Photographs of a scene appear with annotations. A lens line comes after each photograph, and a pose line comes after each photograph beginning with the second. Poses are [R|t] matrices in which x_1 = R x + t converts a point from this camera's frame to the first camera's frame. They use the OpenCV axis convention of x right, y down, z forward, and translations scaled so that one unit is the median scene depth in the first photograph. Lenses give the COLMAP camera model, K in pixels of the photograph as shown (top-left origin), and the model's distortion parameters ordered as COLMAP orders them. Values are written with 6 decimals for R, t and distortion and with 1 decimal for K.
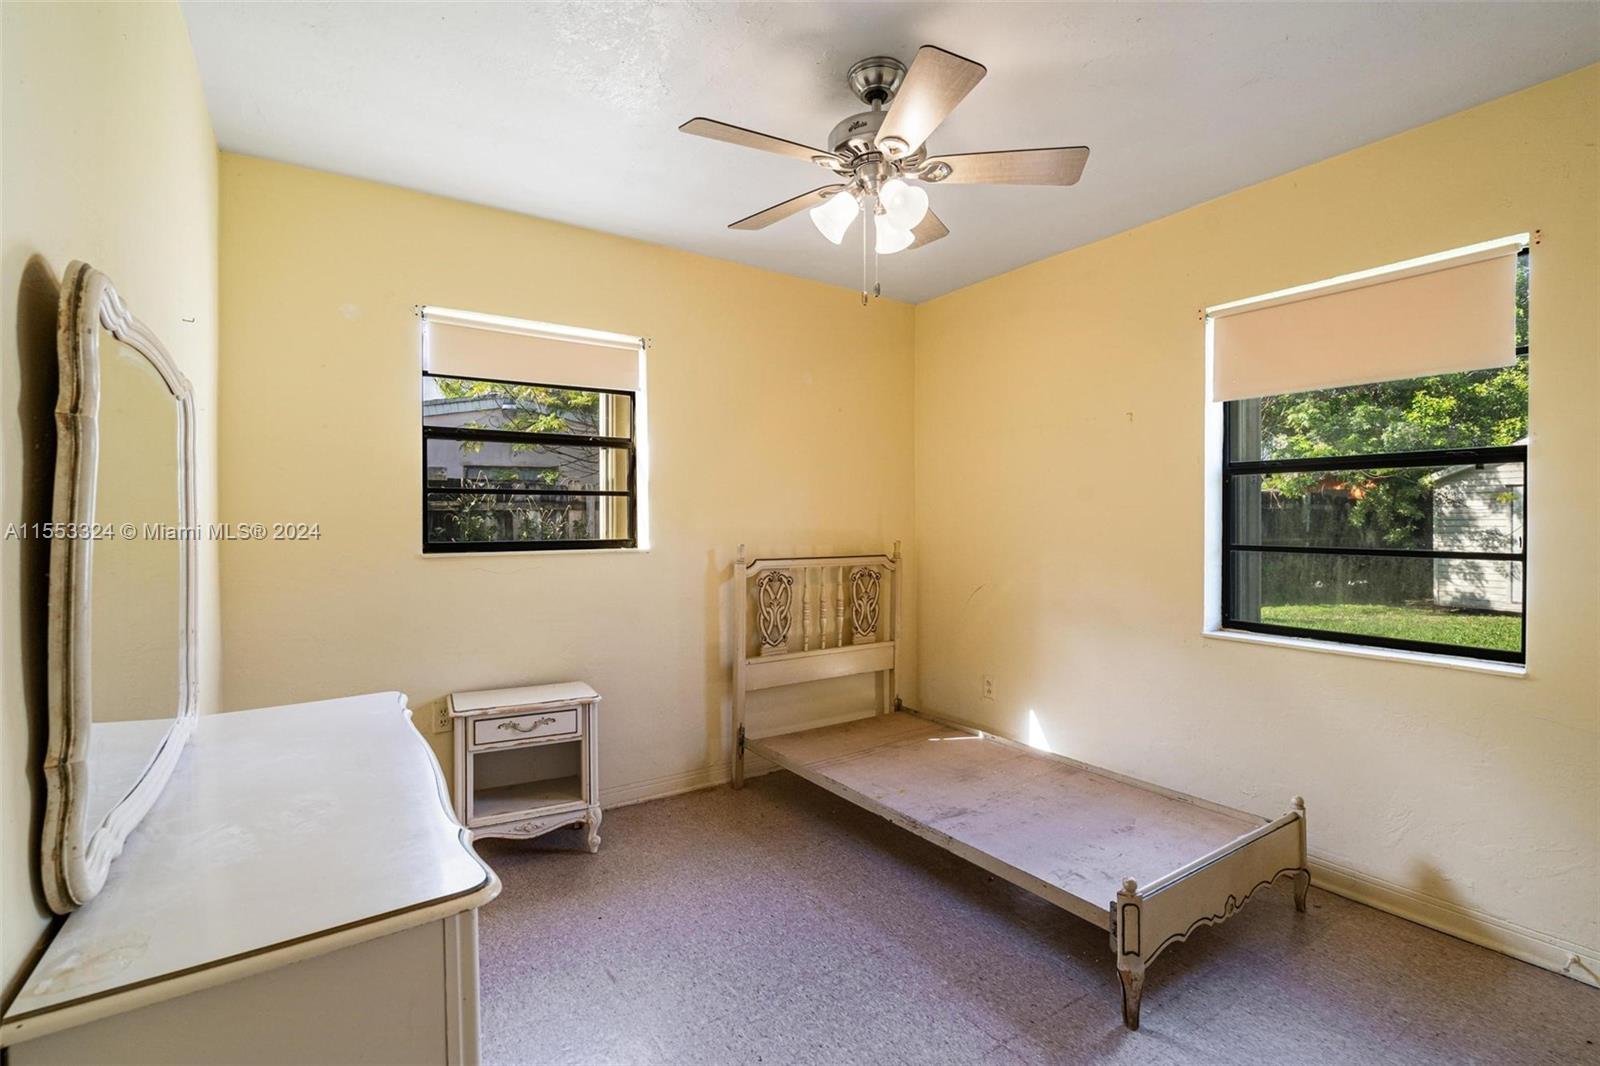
lens RADIAL K [[739.2, 0, 795.8], [0, 739.2, 520.0], [0, 0, 1]] dist [0.001008, 0.000507]
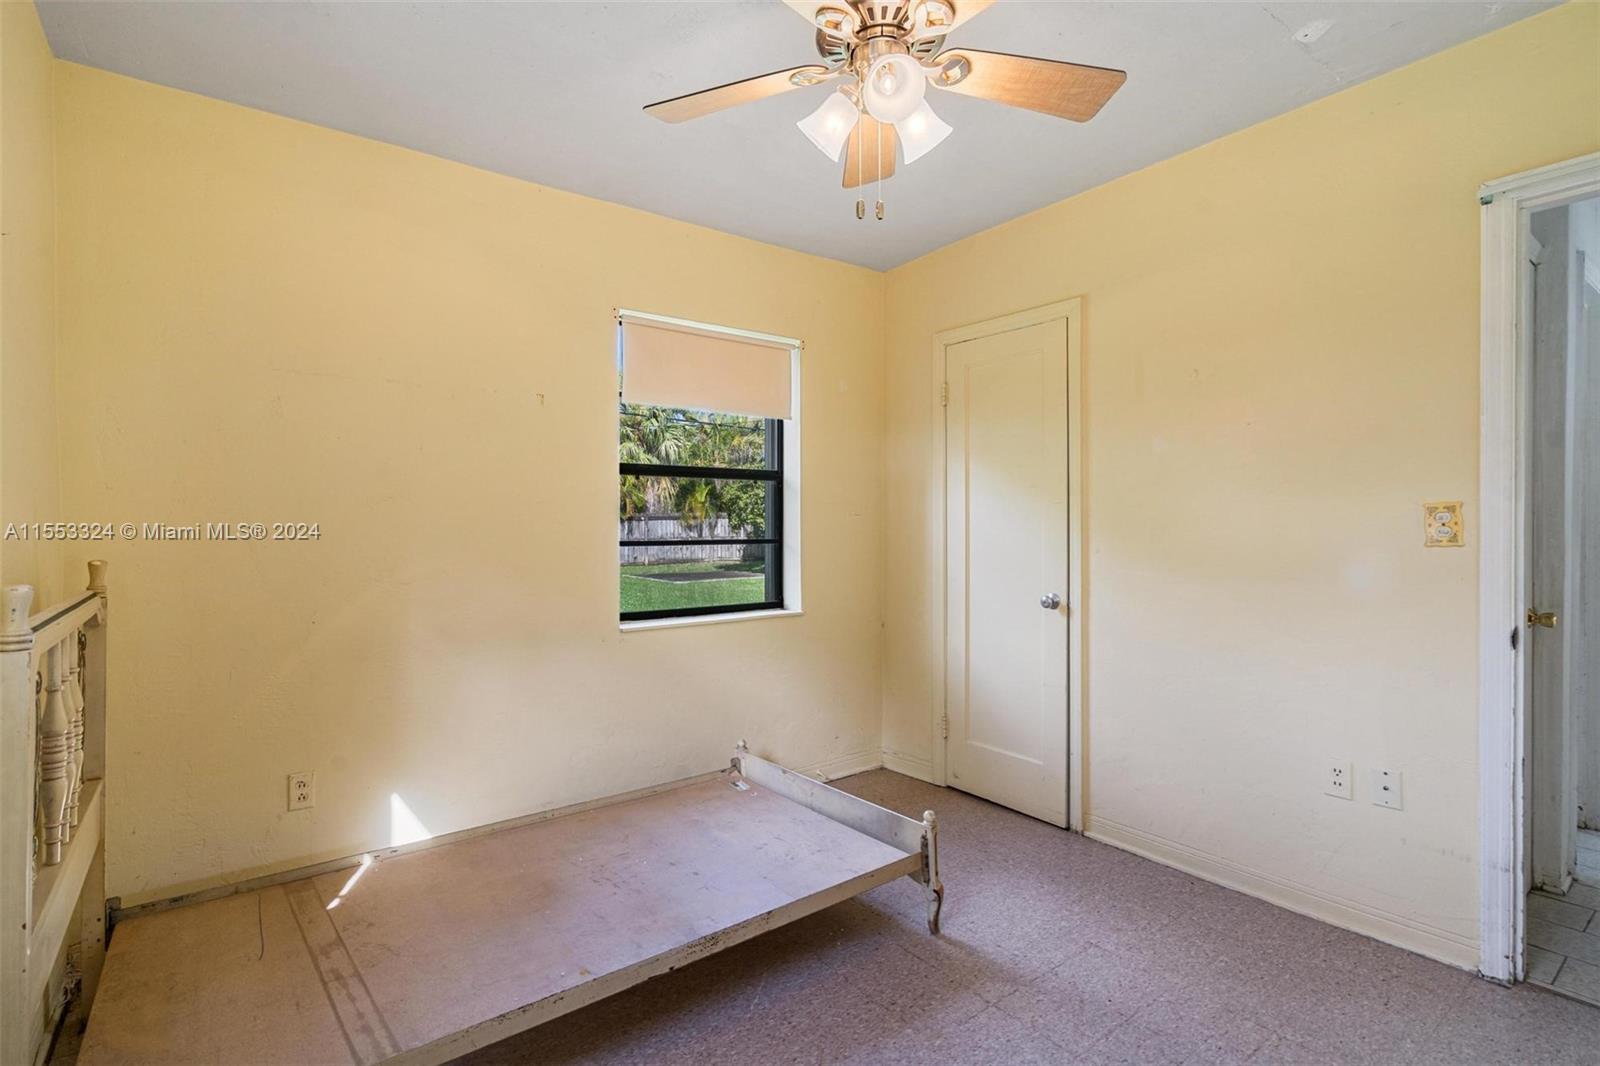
lens RADIAL K [[739.2, 0, 795.8], [0, 739.2, 520.0], [0, 0, 1]] dist [0.001008, 0.000507]
pose [[-0.045230, 0.001397, 0.998976, -0.423266], [-0.000126, 0.999999, -0.001404, 0.004965], [-0.998977, -0.000189, -0.045230, 0.723897]]
